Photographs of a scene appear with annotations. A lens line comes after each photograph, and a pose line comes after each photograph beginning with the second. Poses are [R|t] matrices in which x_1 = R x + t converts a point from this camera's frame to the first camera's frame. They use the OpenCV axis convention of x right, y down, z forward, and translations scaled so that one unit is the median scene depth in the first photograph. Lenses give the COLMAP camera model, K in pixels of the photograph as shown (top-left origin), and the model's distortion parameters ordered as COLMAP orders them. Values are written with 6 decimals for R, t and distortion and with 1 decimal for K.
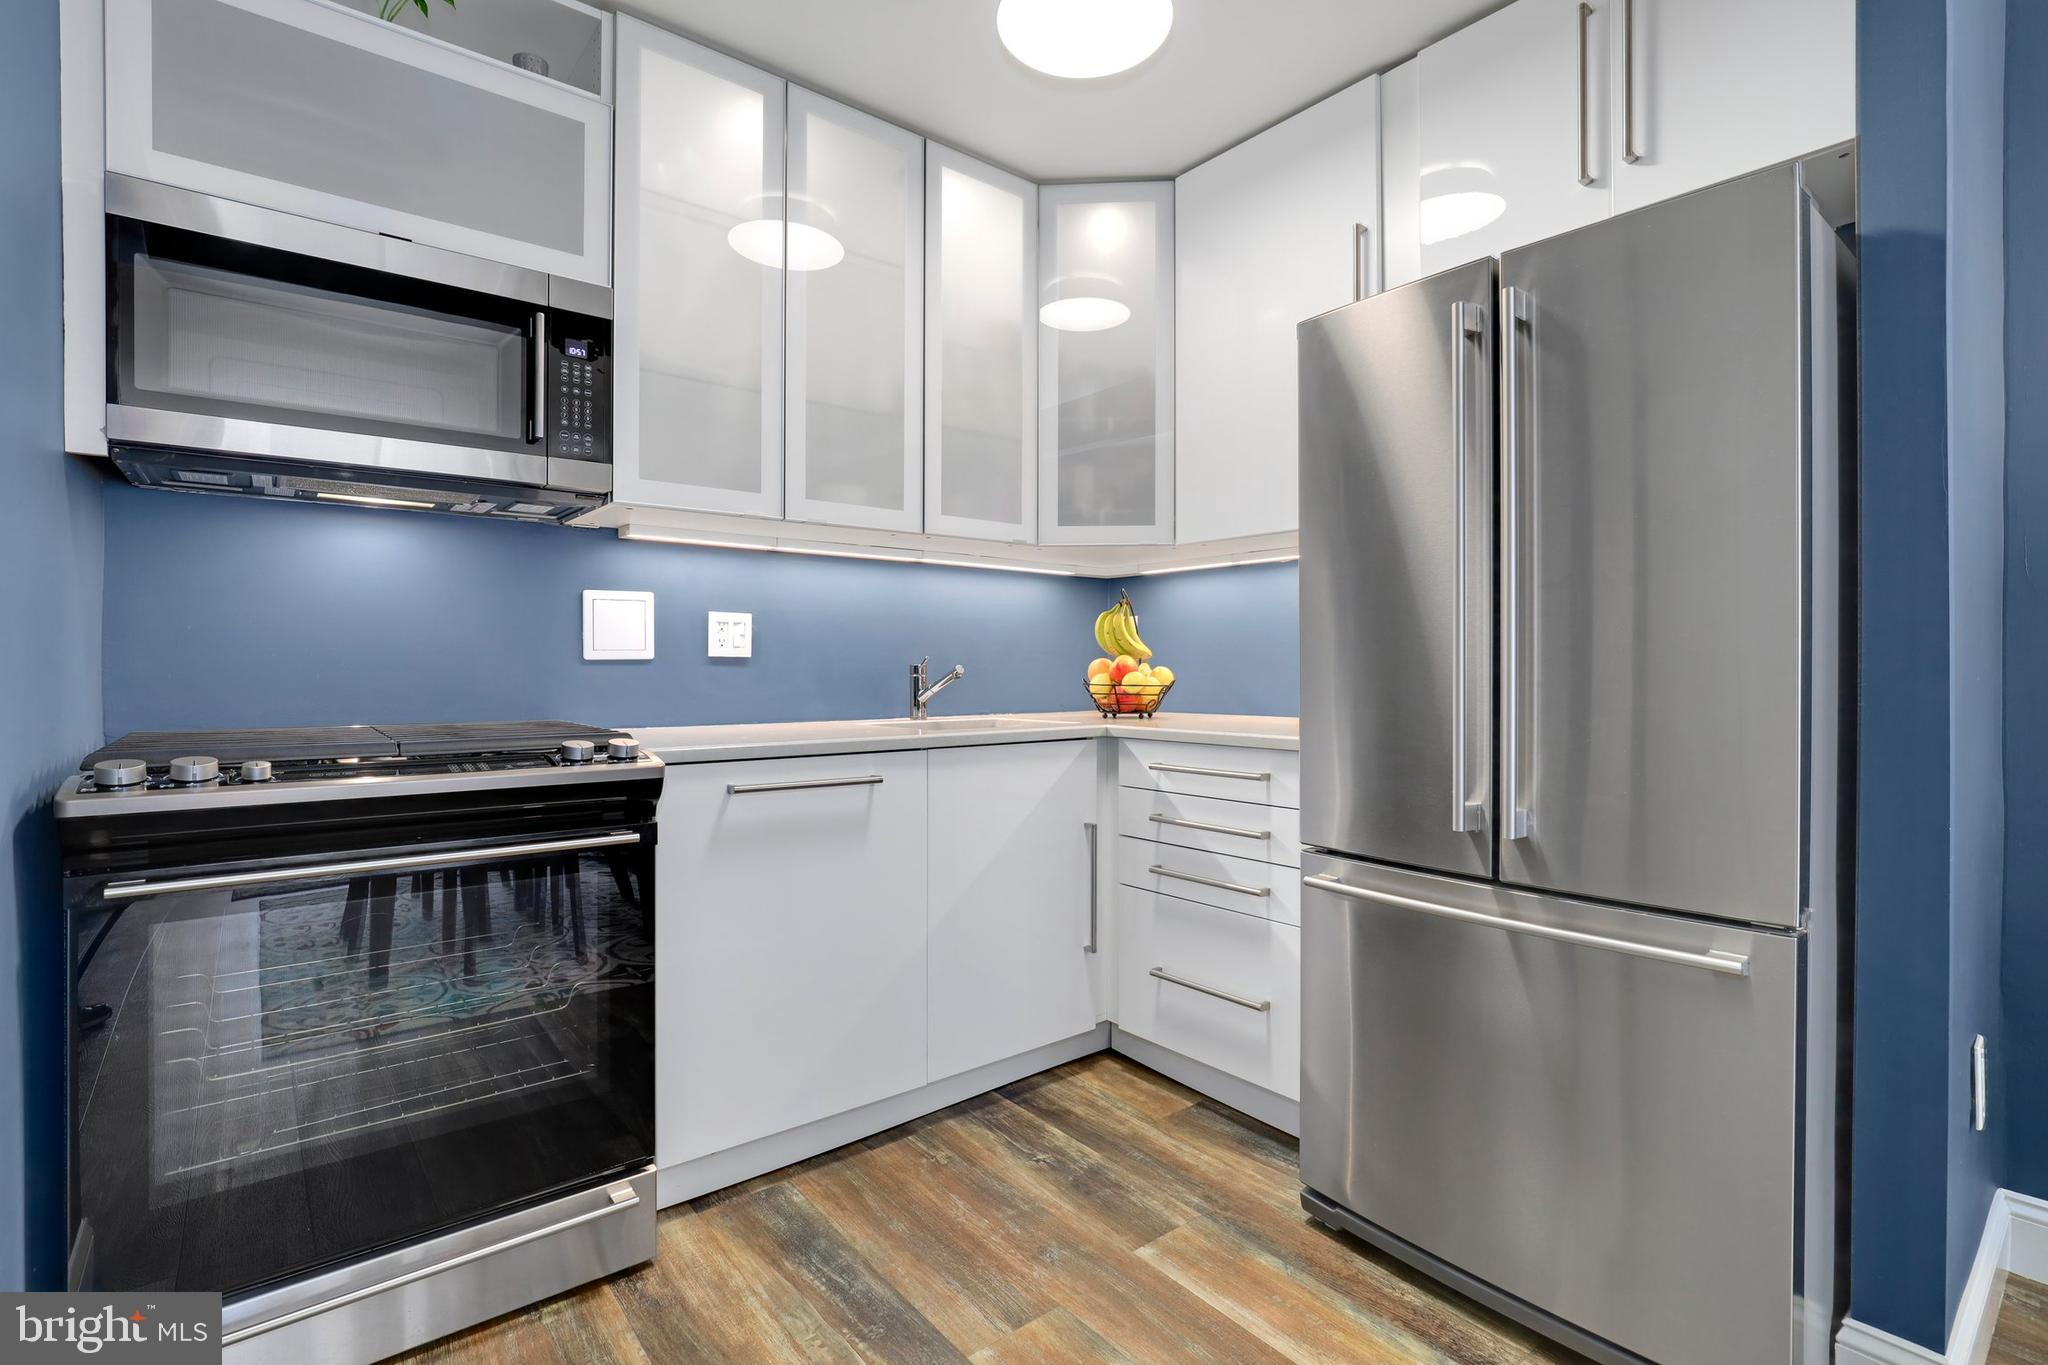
lens RADIAL K [[947.2, 0, 1008.0], [0, 947.2, 668.0], [0, 0, 1]] dist [-0.008220, 0.005393]
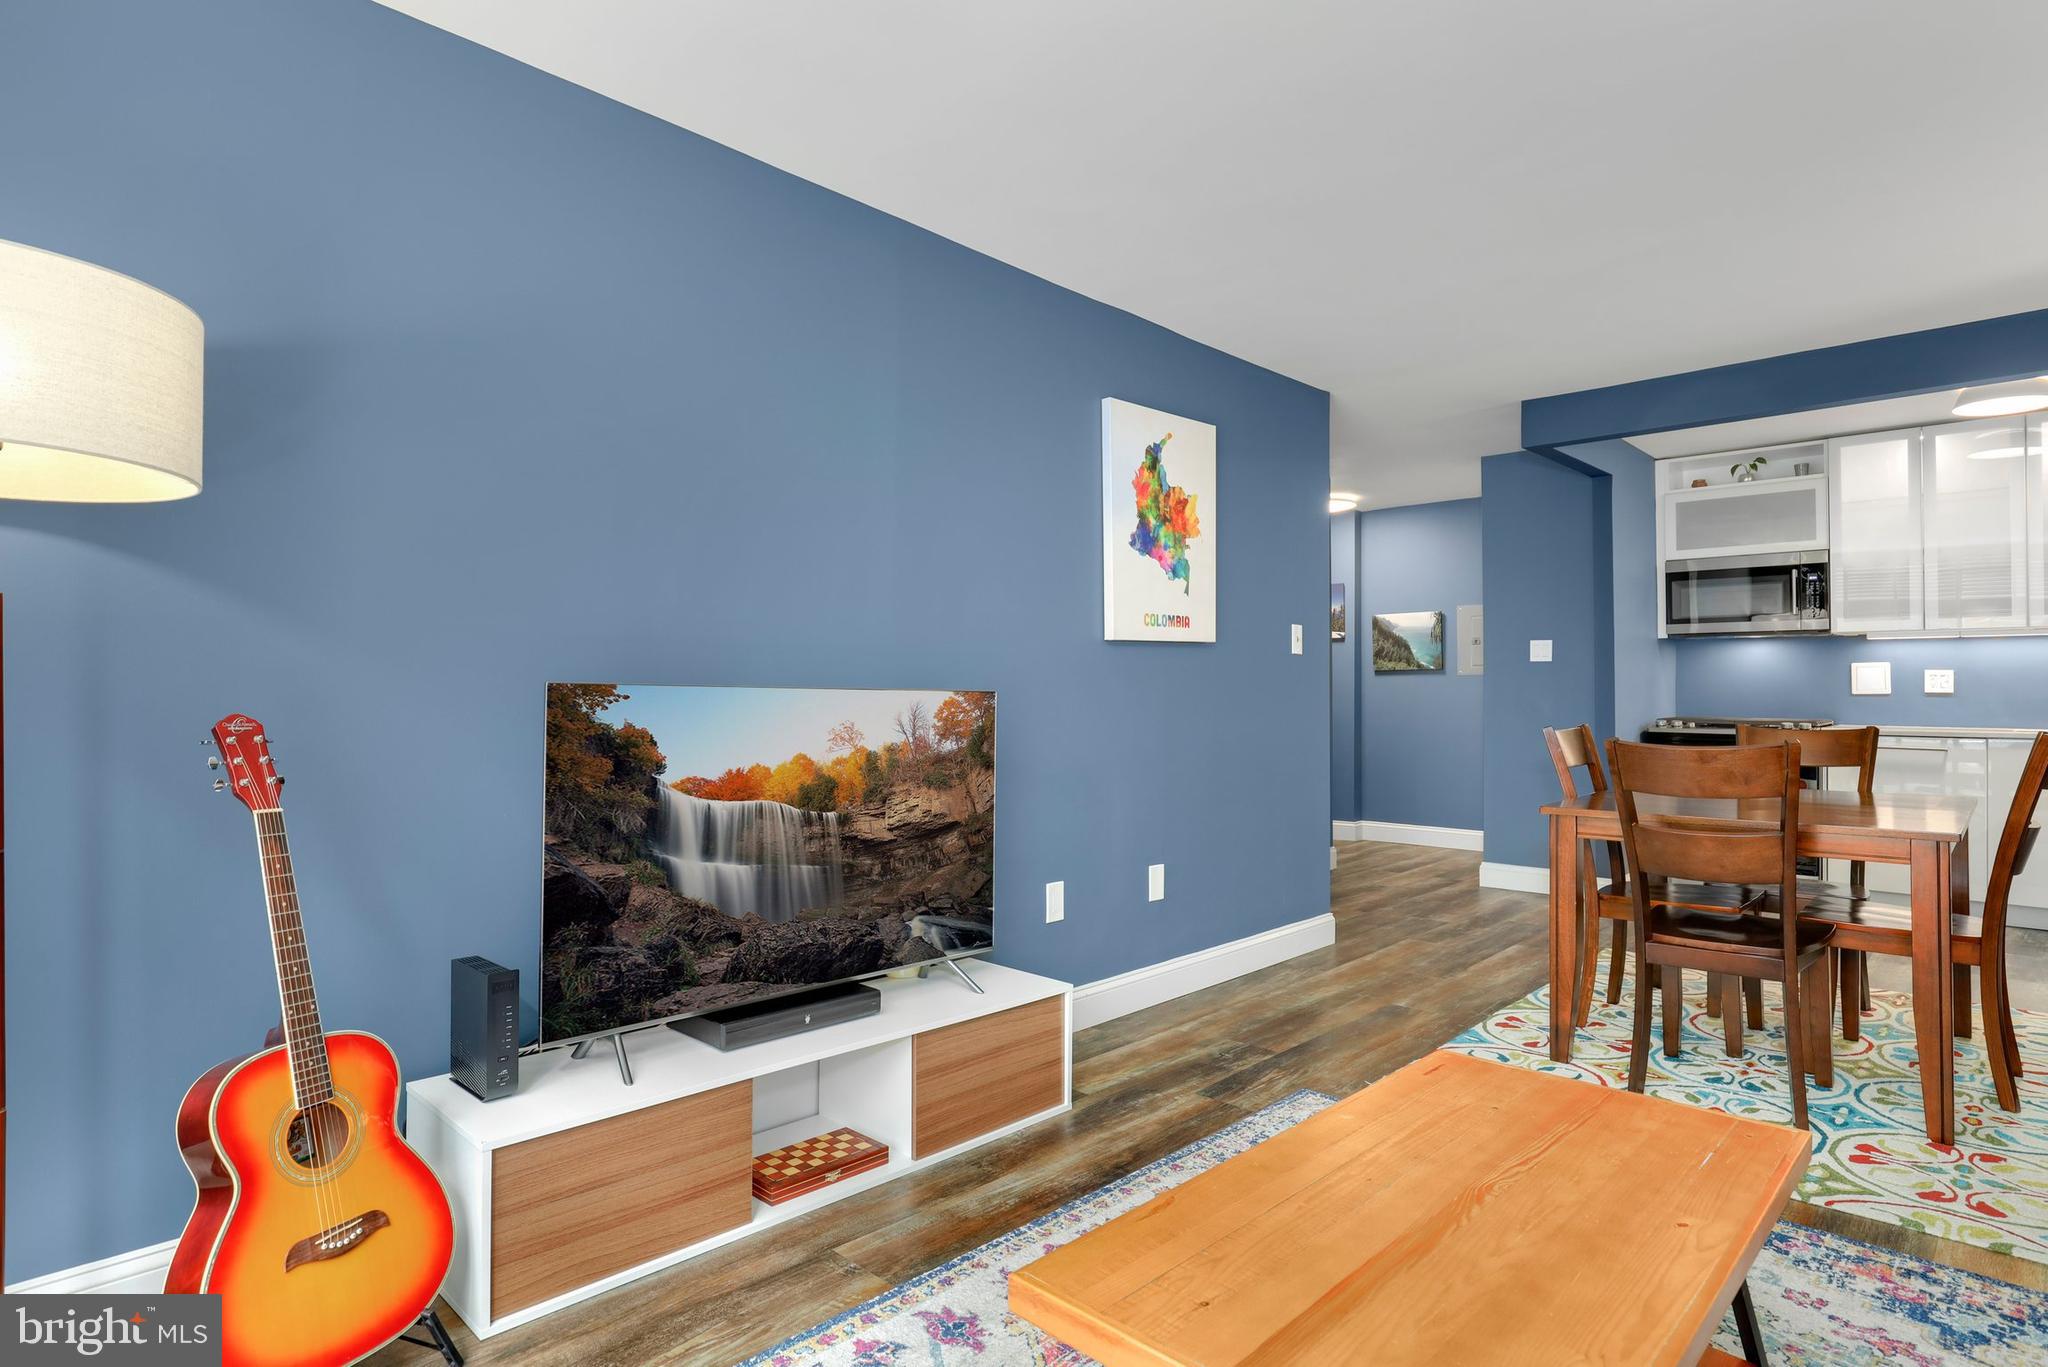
lens RADIAL K [[1082.9, 0, 1025.8], [0, 1082.9, 674.2], [0, 0, 1]] dist [-0.021961, 0.004272]
pose [[0.132067, -0.016178, -0.991109, 1.860252], [-0.002497, 0.999858, -0.016654, -0.009597], [0.991238, 0.004675, 0.132008, -1.315804]]
